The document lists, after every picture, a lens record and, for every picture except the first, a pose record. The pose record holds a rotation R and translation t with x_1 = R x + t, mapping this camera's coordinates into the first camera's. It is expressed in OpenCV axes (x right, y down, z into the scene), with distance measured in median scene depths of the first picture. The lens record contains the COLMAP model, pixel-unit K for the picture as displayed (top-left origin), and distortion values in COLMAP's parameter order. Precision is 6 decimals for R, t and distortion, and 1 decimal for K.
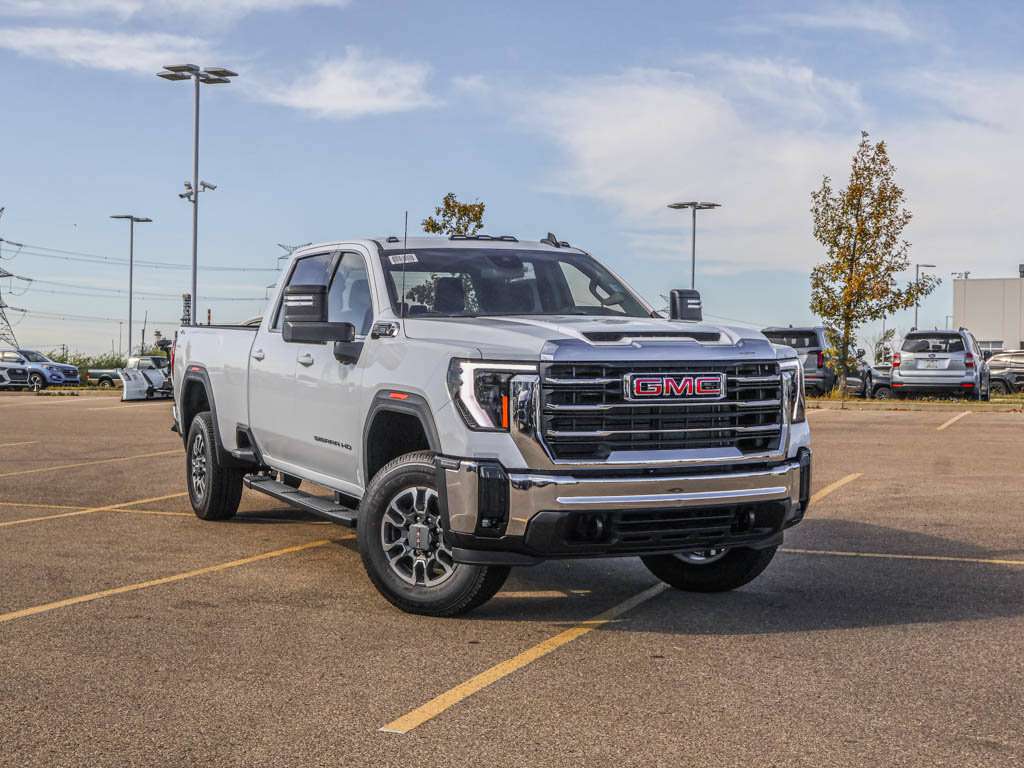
lens RADIAL K [[1545.2, 0, 512.0], [0, 1545.2, 384.0], [0, 0, 1]] dist [0.004955, 0.004288]
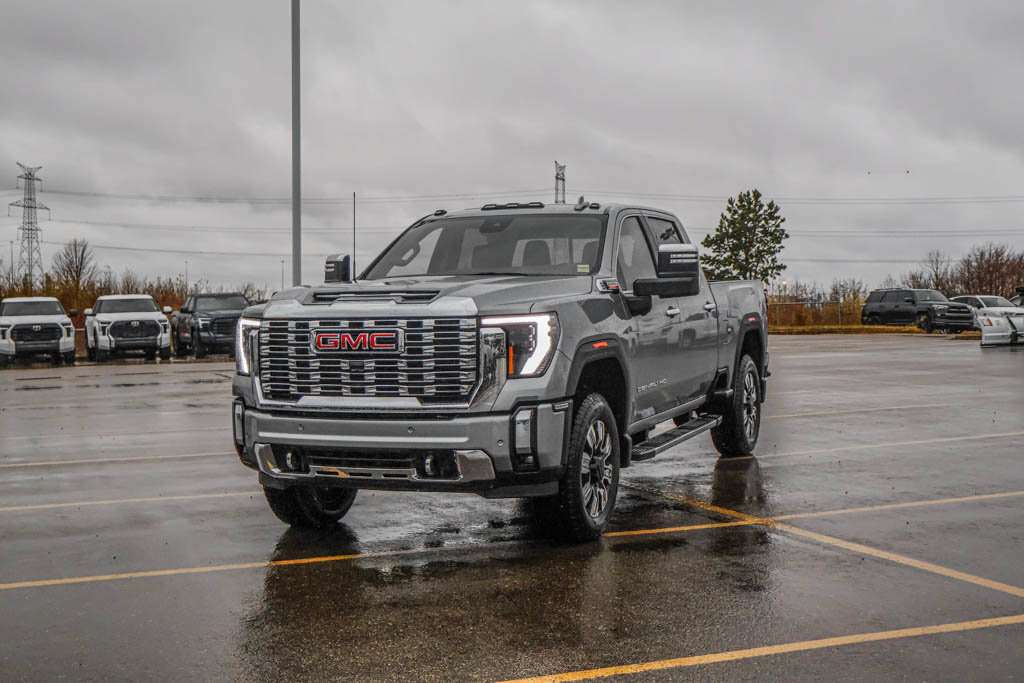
lens RADIAL K [[1401.4, 0, 512.0], [0, 1401.4, 341.5], [0, 0, 1]] dist [-0.074187, 0.010320]
pose [[0.672819, 0.011843, -0.739713, 0.901211], [-0.001356, 0.999890, 0.014775, -0.012774], [0.739806, -0.008938, 0.672761, 0.384513]]
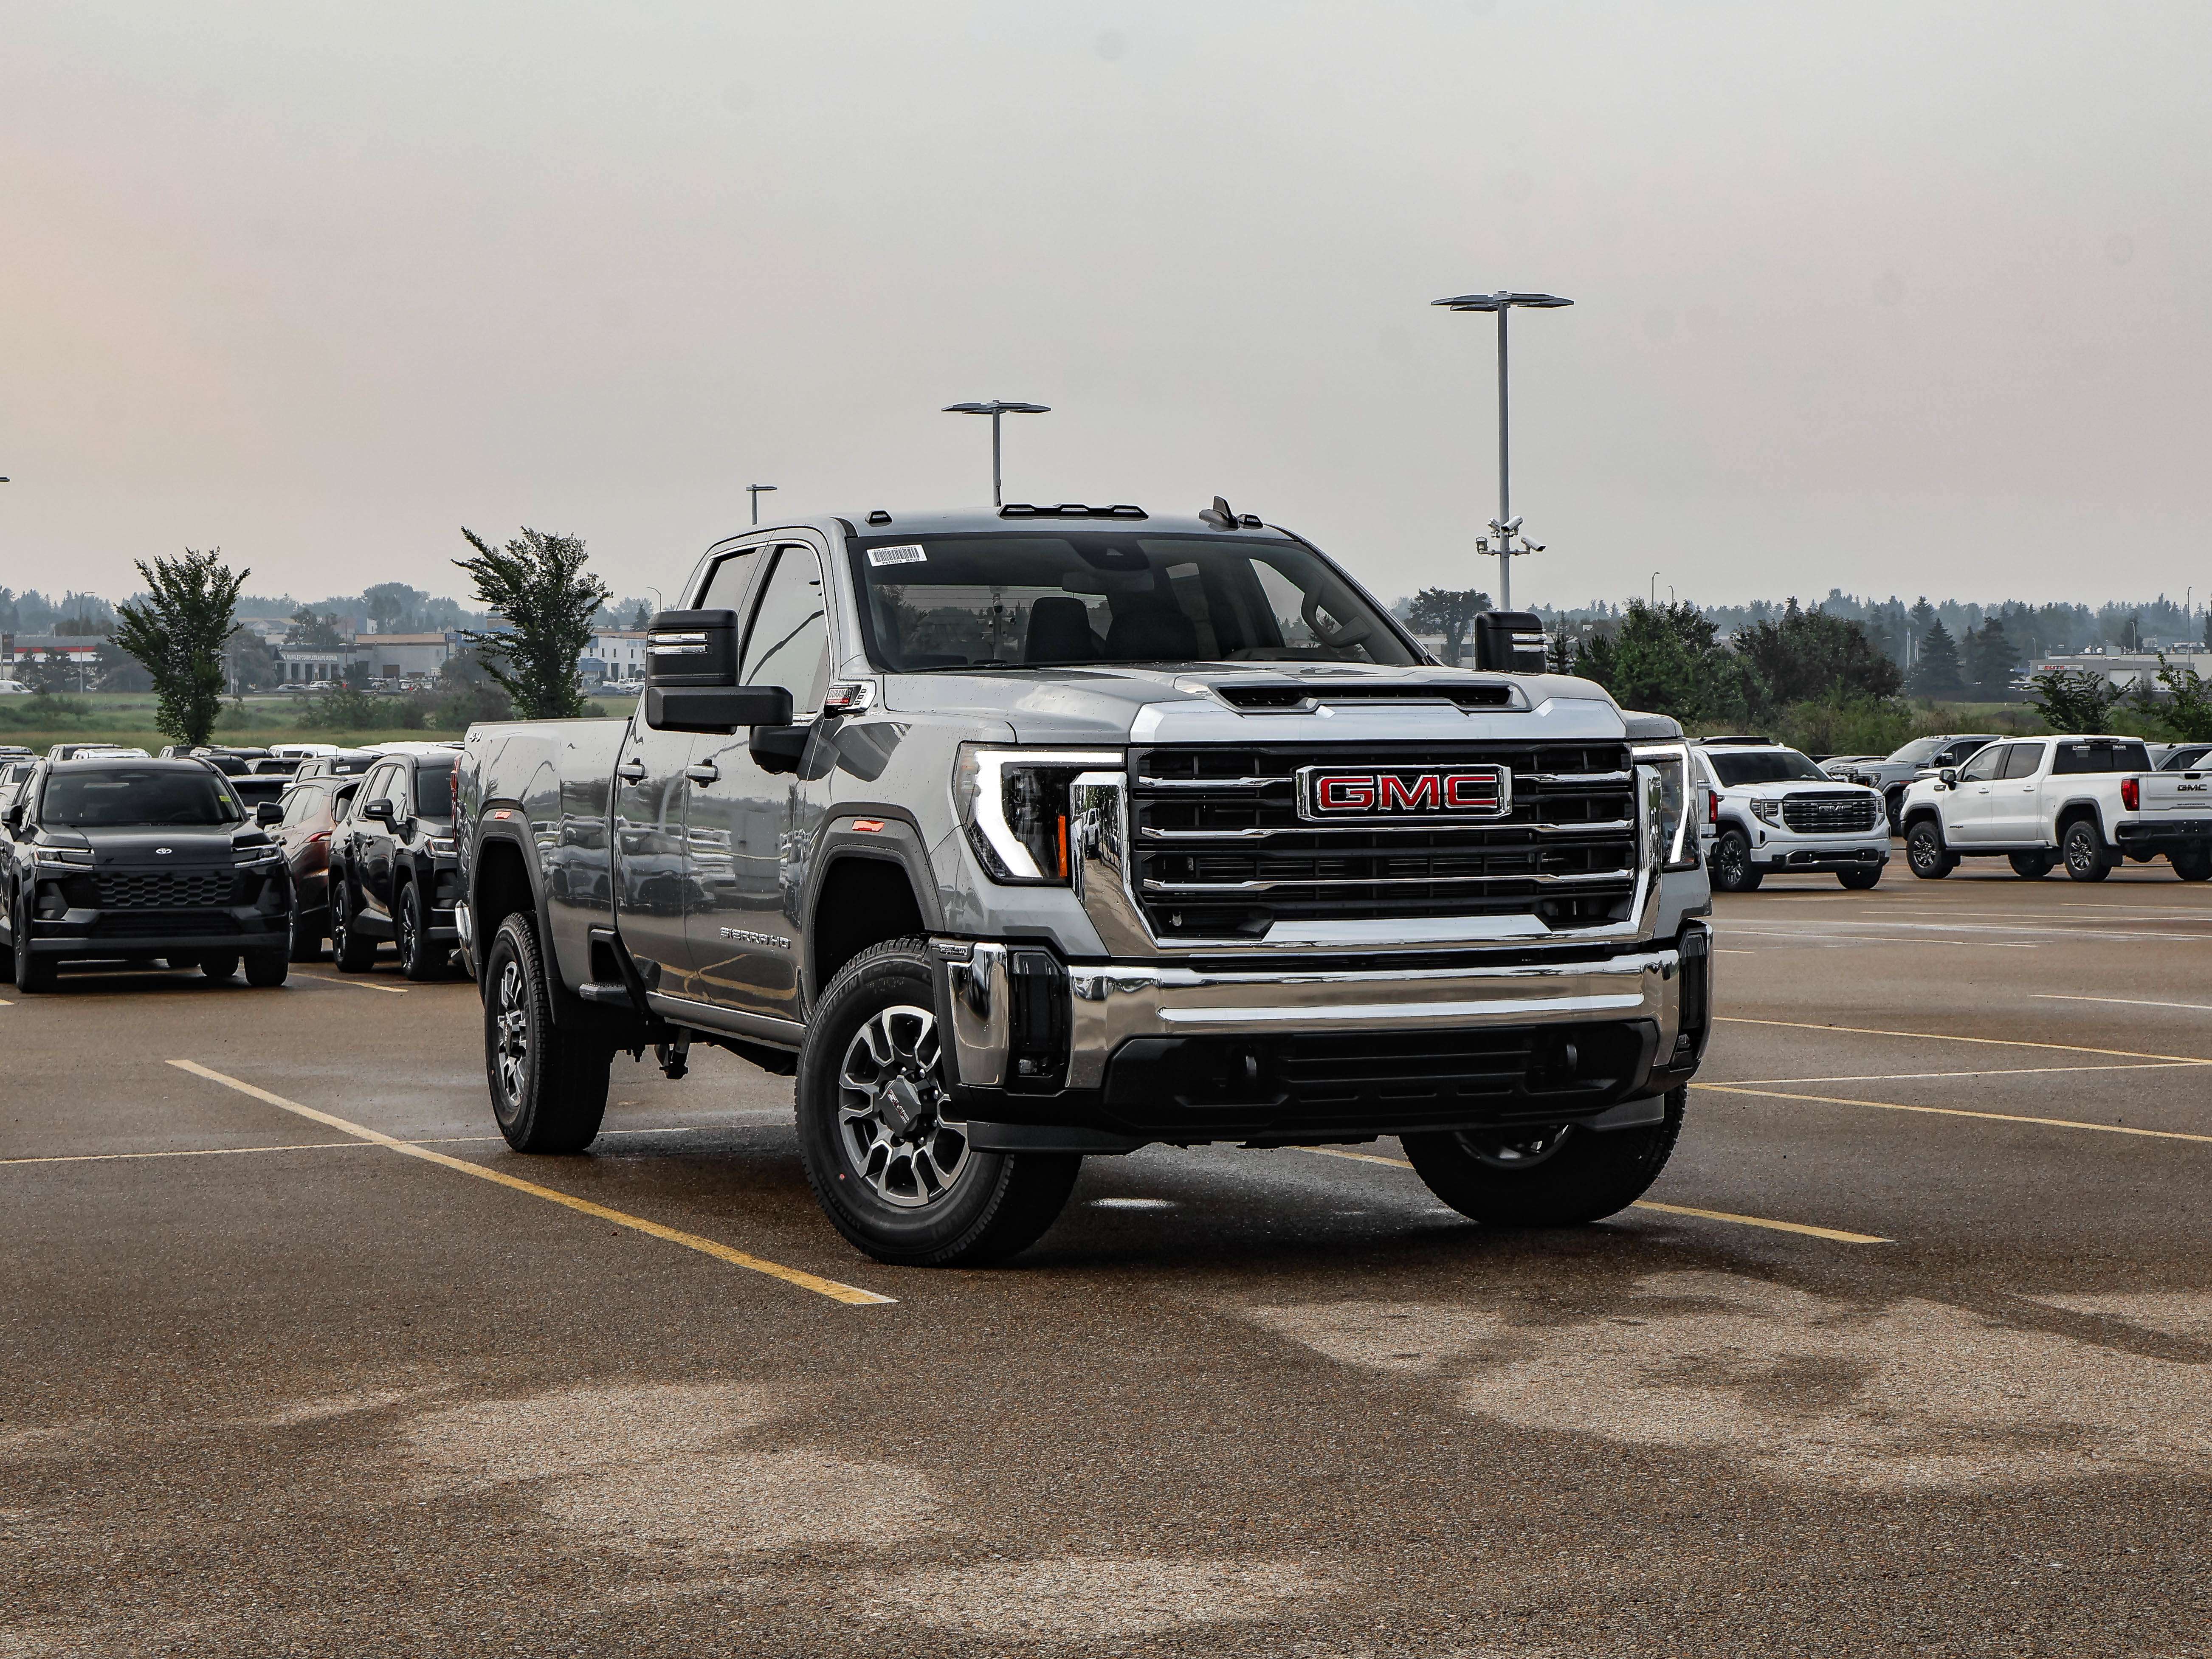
lens RADIAL K [[4214.4, 0, 1106.2], [0, 4214.4, 896.2], [0, 0, 1]] dist [-0.003368, -0.004424]
pose [[0.997059, -0.014883, -0.075181, 0.107803], [0.014401, 0.999872, -0.006945, 0.041975], [0.075275, 0.005842, 0.997146, -0.363023]]
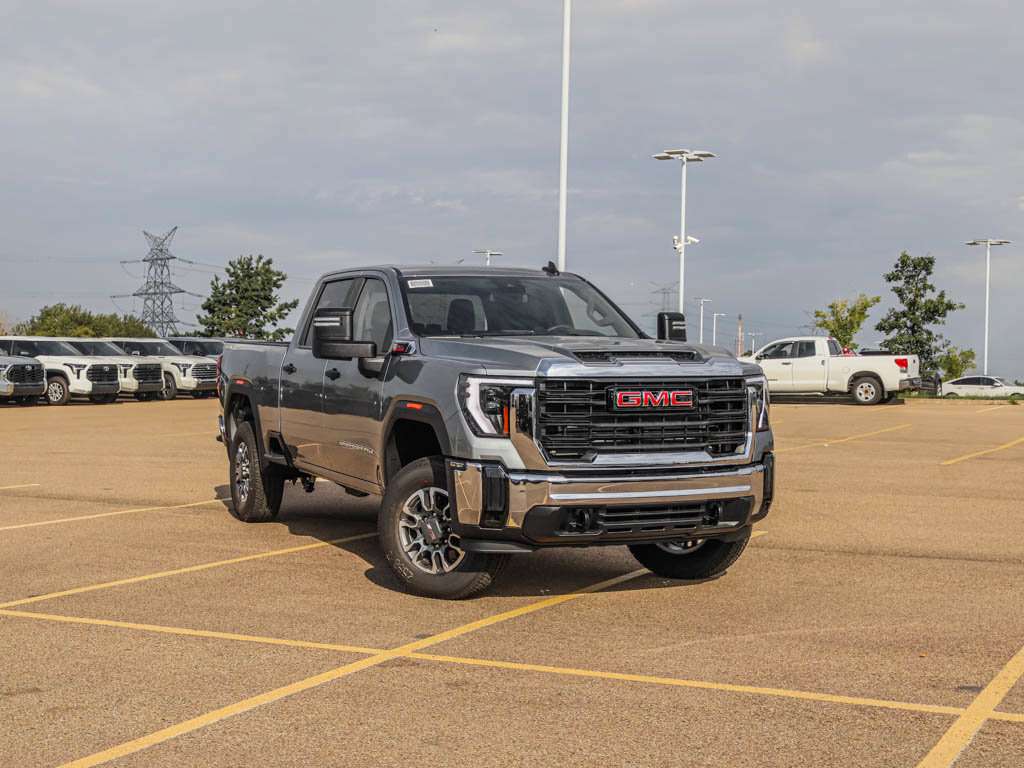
lens RADIAL K [[1545.2, 0, 512.0], [0, 1545.2, 384.0], [0, 0, 1]] dist [0.004955, 0.004288]
pose [[0.999921, 0.003299, -0.012130, 0.013156], [-0.003343, 0.999988, -0.003687, -0.004788], [0.012118, 0.003727, 0.999920, -0.156212]]
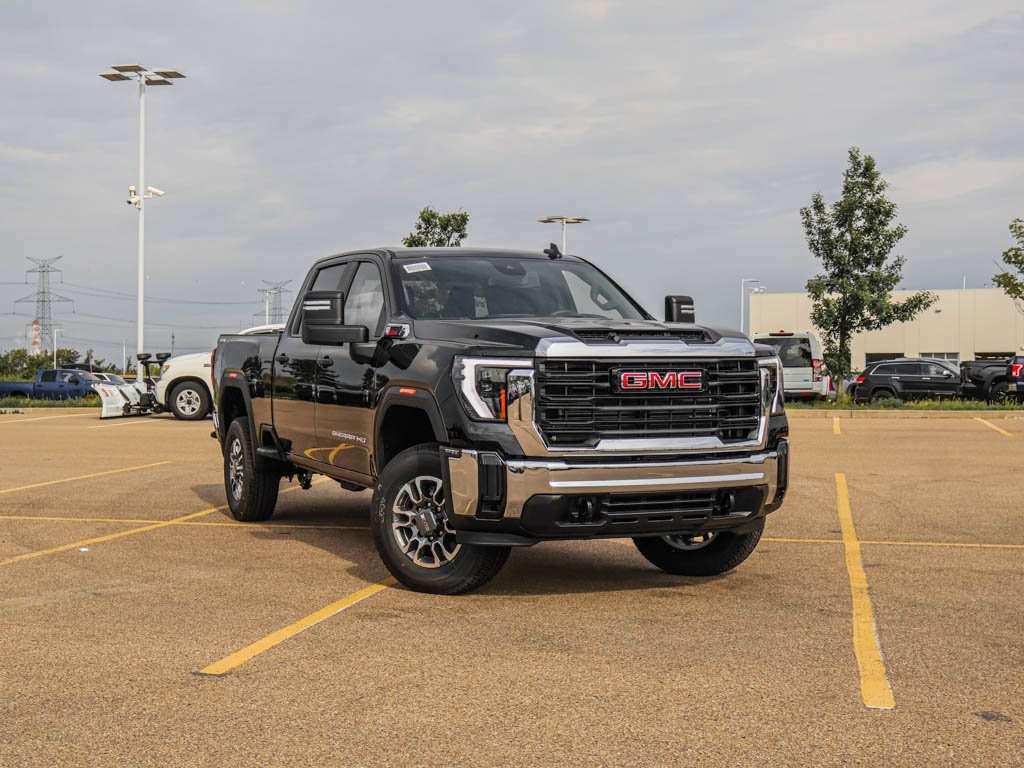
lens RADIAL K [[1545.2, 0, 512.0], [0, 1545.2, 384.0], [0, 0, 1]] dist [0.004955, 0.004288]
pose [[0.999806, -0.002732, -0.019520, 0.021694], [0.002554, 0.999955, -0.009118, 0.013168], [0.019544, 0.009067, 0.999768, -0.090760]]
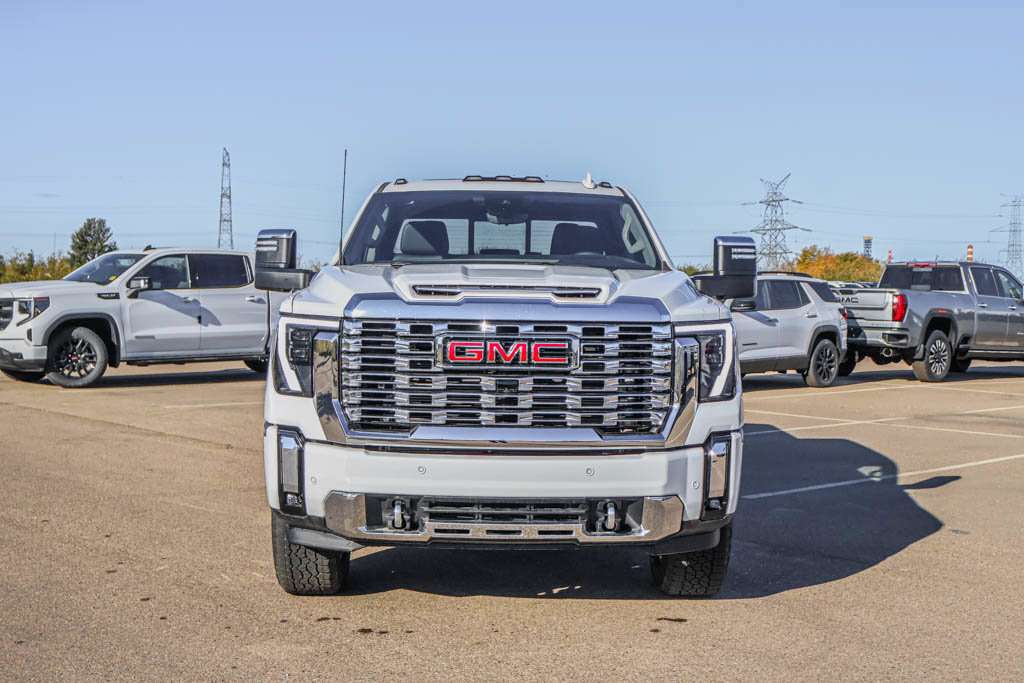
lens RADIAL K [[1401.4, 0, 512.0], [0, 1401.4, 341.5], [0, 0, 1]] dist [-0.074187, 0.010320]
pose [[0.909124, 0.031892, -0.415303, 0.405690], [-0.025219, 0.999450, 0.021545, -0.019642], [0.415762, -0.009113, 0.909428, 0.305353]]
